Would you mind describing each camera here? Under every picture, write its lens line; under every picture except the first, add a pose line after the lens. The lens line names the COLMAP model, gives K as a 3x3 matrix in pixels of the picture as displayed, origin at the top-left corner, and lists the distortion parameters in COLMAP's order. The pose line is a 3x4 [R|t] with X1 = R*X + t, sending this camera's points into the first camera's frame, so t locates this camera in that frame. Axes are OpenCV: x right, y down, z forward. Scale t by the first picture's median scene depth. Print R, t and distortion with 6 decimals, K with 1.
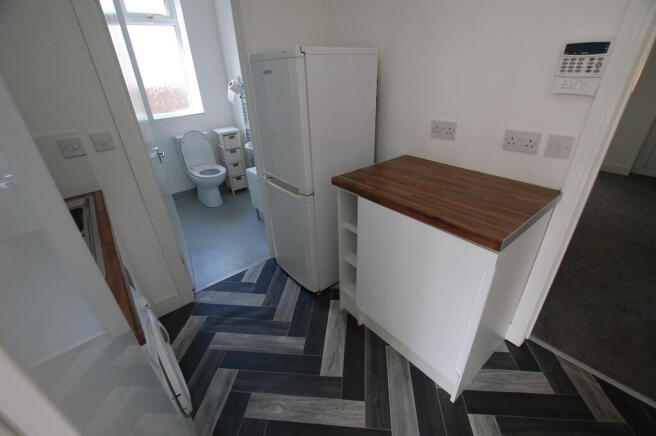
lens RADIAL K [[288.3, 0, 330.2], [0, 288.3, 225.1], [0, 0, 1]] dist [-0.025511, -0.000121]
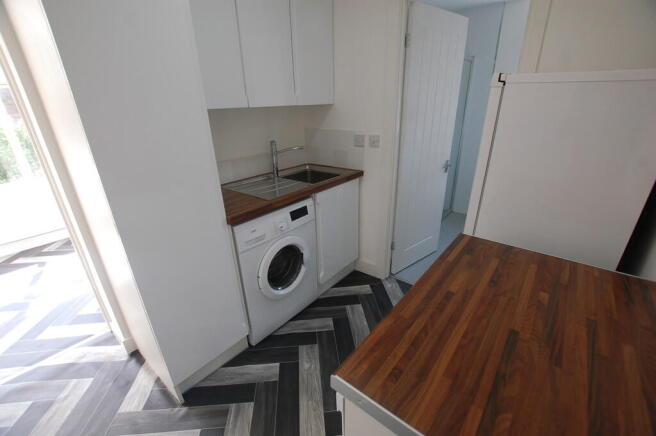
lens RADIAL K [[288.3, 0, 330.2], [0, 288.3, 225.1], [0, 0, 1]] dist [-0.025511, -0.000121]
pose [[0.206780, 0.424924, -0.881296, 0.617161], [-0.466254, 0.834699, 0.293059, -0.246777], [0.860145, 0.350309, 0.370721, 0.382115]]
